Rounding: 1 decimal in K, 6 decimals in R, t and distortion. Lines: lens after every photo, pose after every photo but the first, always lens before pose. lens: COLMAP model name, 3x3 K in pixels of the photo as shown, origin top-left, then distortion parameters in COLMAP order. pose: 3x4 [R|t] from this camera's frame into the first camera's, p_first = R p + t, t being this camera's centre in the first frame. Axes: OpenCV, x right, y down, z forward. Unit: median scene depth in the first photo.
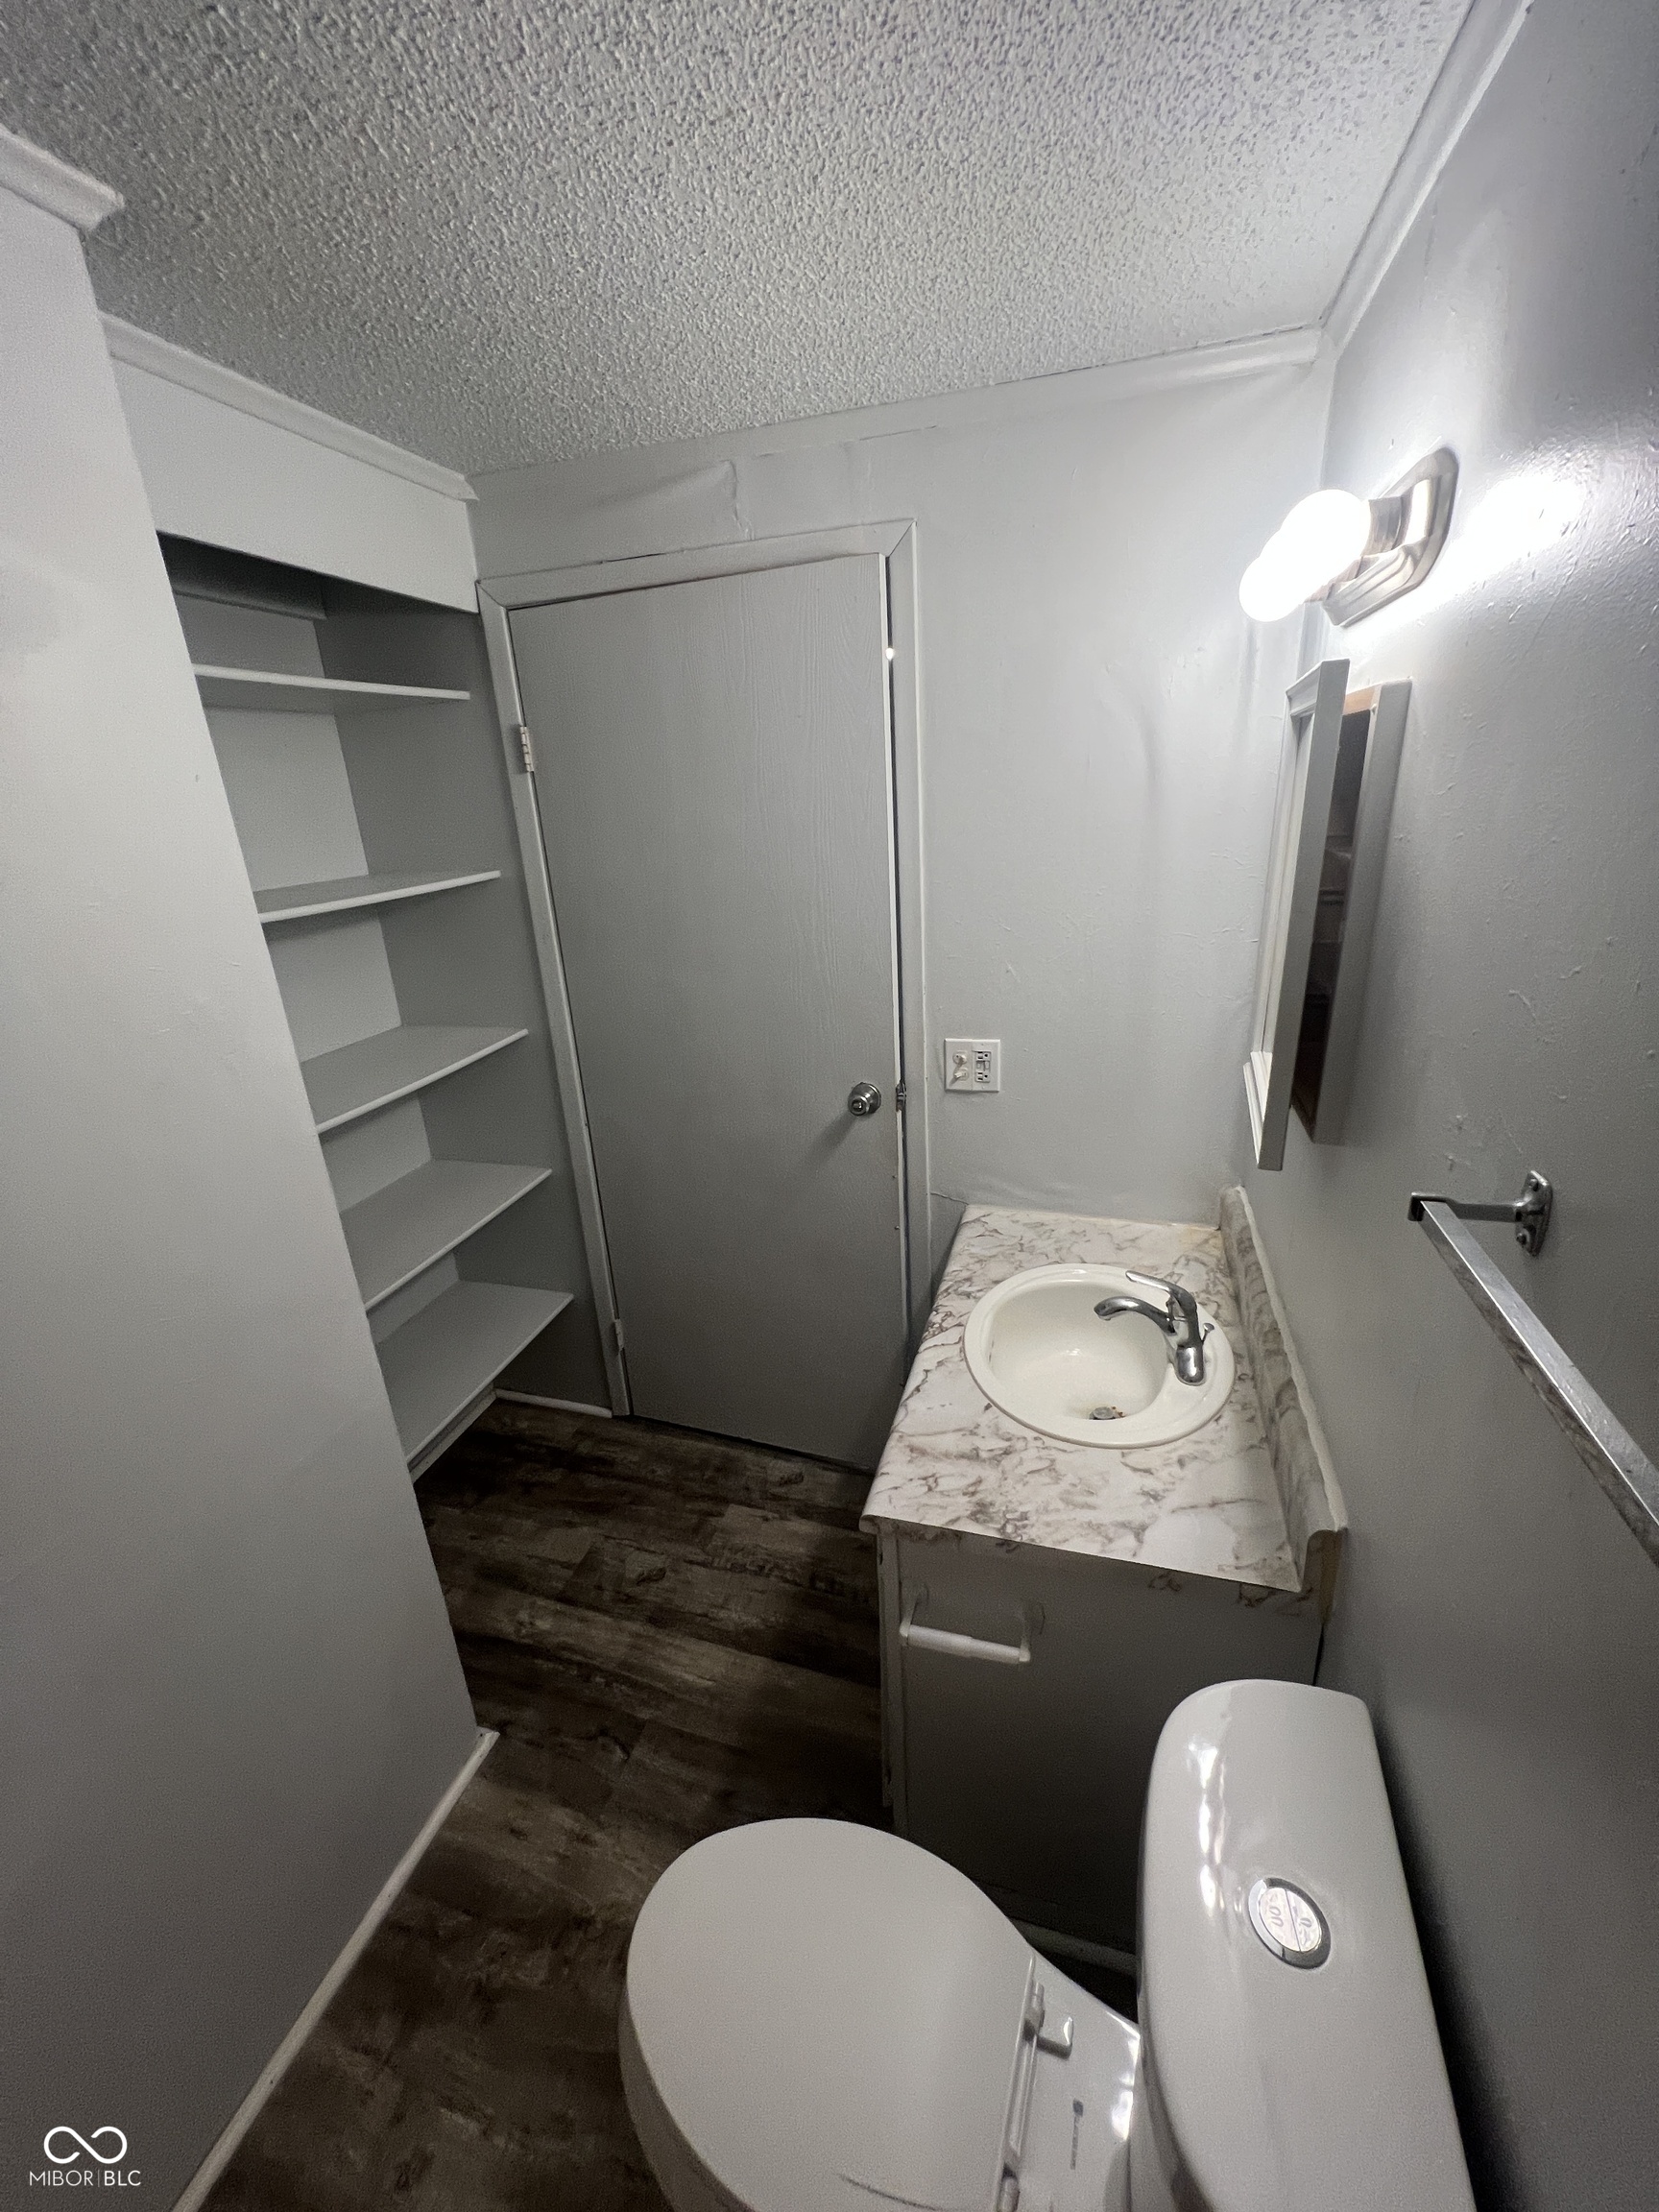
lens RADIAL K [[888.0, 0, 823.9], [0, 888.0, 1108.3], [0, 0, 1]] dist [0.001035, 0.000814]
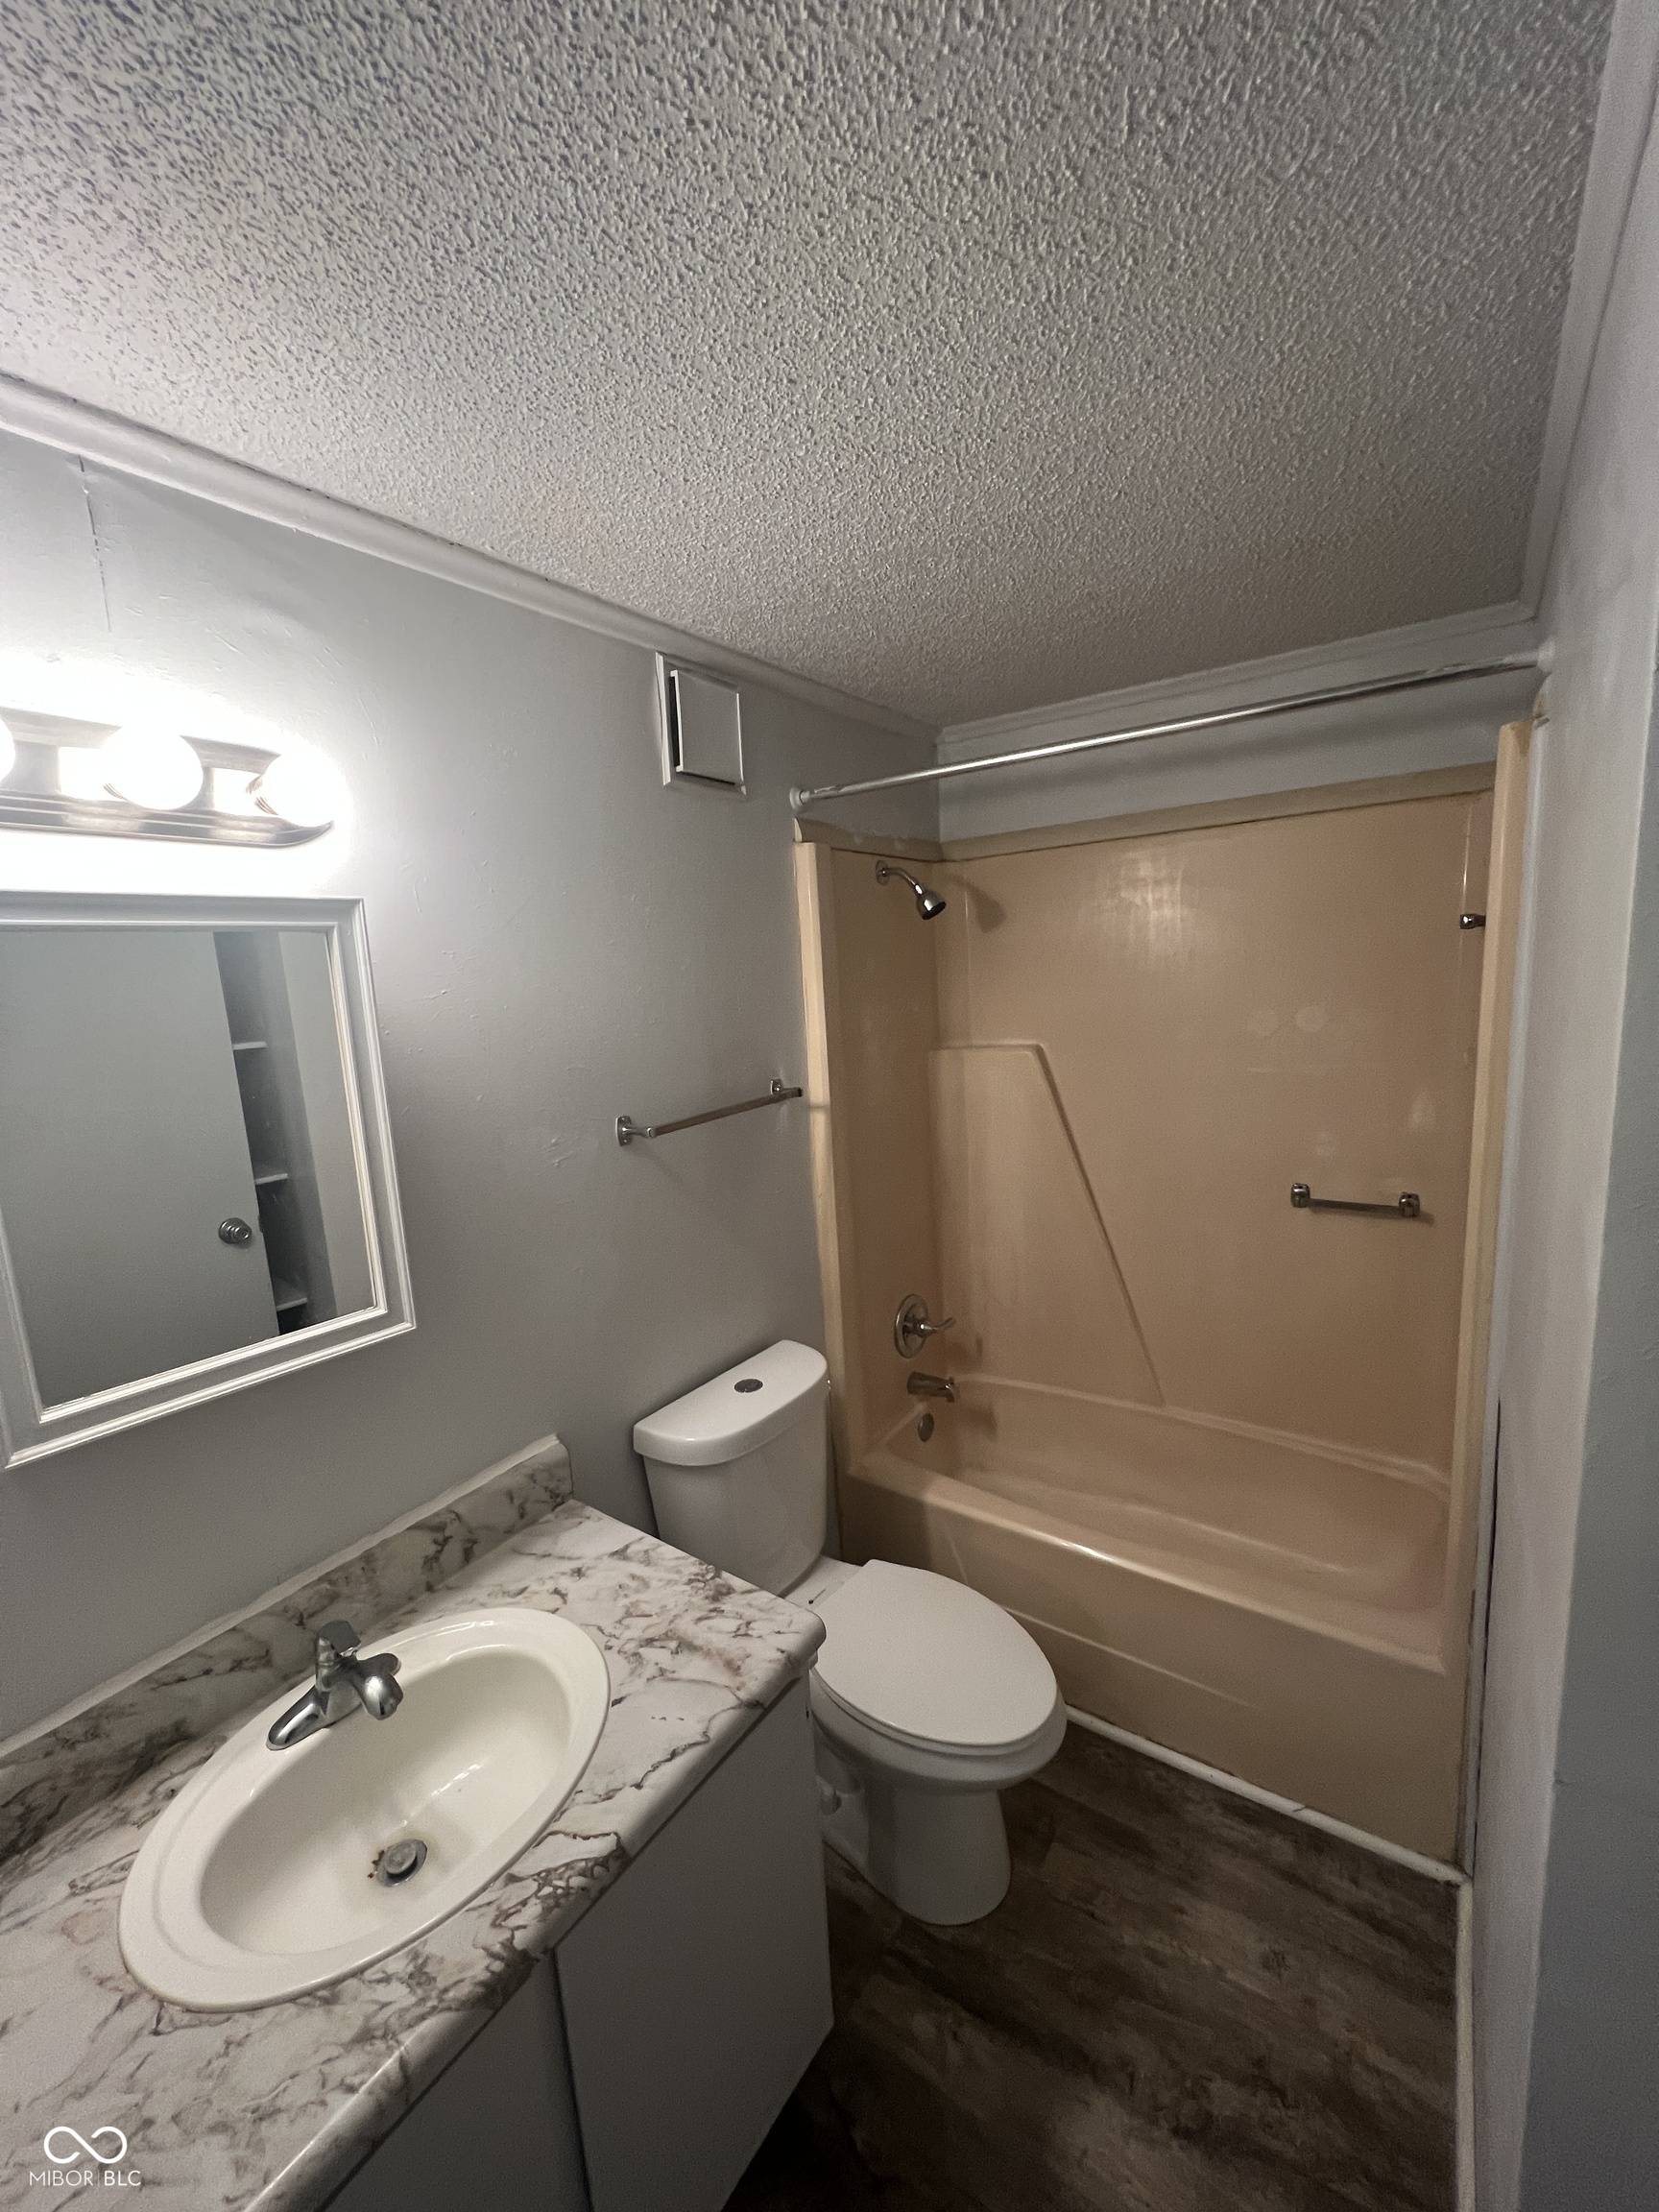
lens RADIAL K [[888.0, 0, 823.9], [0, 888.0, 1108.3], [0, 0, 1]] dist [0.001035, 0.000814]
pose [[-0.946108, 0.060129, 0.318221, -0.303343], [0.205540, 0.870832, 0.446547, -0.489442], [-0.250267, 0.487889, -0.836260, 1.473274]]
